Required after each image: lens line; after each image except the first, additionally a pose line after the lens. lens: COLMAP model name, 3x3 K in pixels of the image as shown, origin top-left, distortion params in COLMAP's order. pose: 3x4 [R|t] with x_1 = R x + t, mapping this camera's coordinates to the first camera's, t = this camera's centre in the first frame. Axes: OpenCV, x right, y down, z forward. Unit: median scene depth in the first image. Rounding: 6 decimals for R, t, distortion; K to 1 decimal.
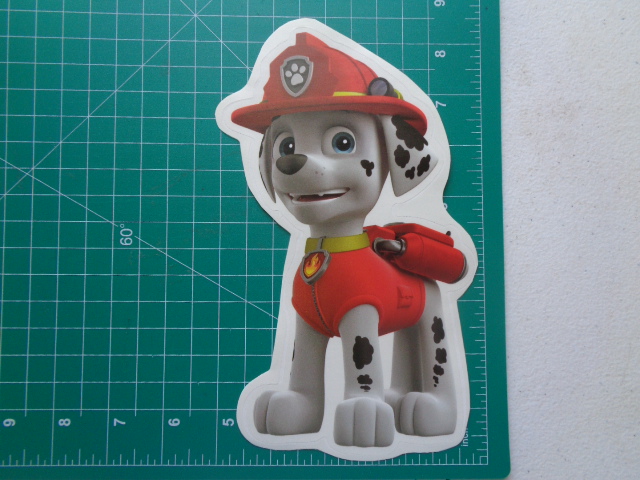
lens RADIAL K [[450.9, 0, 322.8], [0, 450.9, 239.7], [0, 0, 1]] dist [-0.012220, -0.001667]
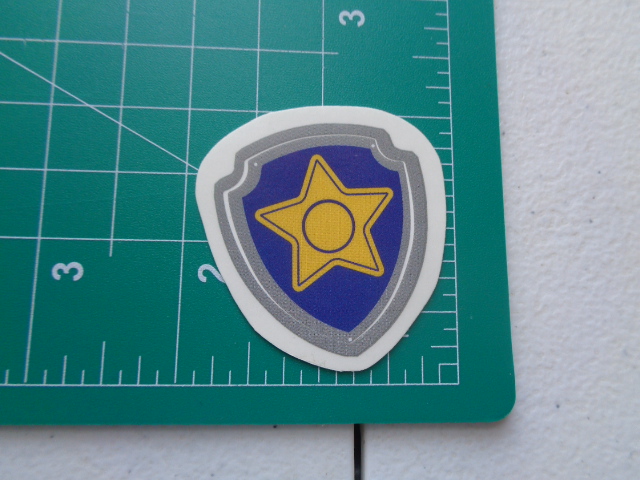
lens RADIAL K [[450.9, 0, 316.3], [0, 450.9, 243.7], [0, 0, 1]] dist [-0.012220, -0.001667]
pose [[0.998021, 0.016161, 0.060774, 0.213390], [-0.012874, 0.998452, -0.054107, 0.392717], [-0.061555, 0.053218, 0.996684, 0.597453]]
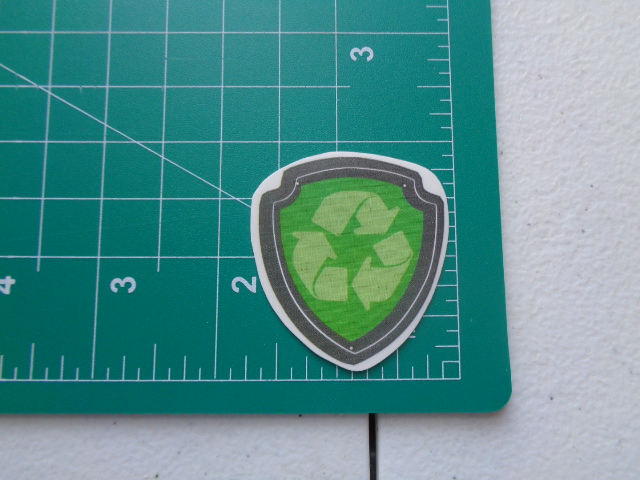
lens RADIAL K [[450.9, 0, 318.6], [0, 450.9, 241.4], [0, 0, 1]] dist [-0.012220, -0.001667]
pose [[0.999992, -0.002943, 0.002778, 0.221617], [0.003026, 0.999535, -0.030347, 0.369149], [-0.002687, 0.030355, 0.999536, 0.538589]]
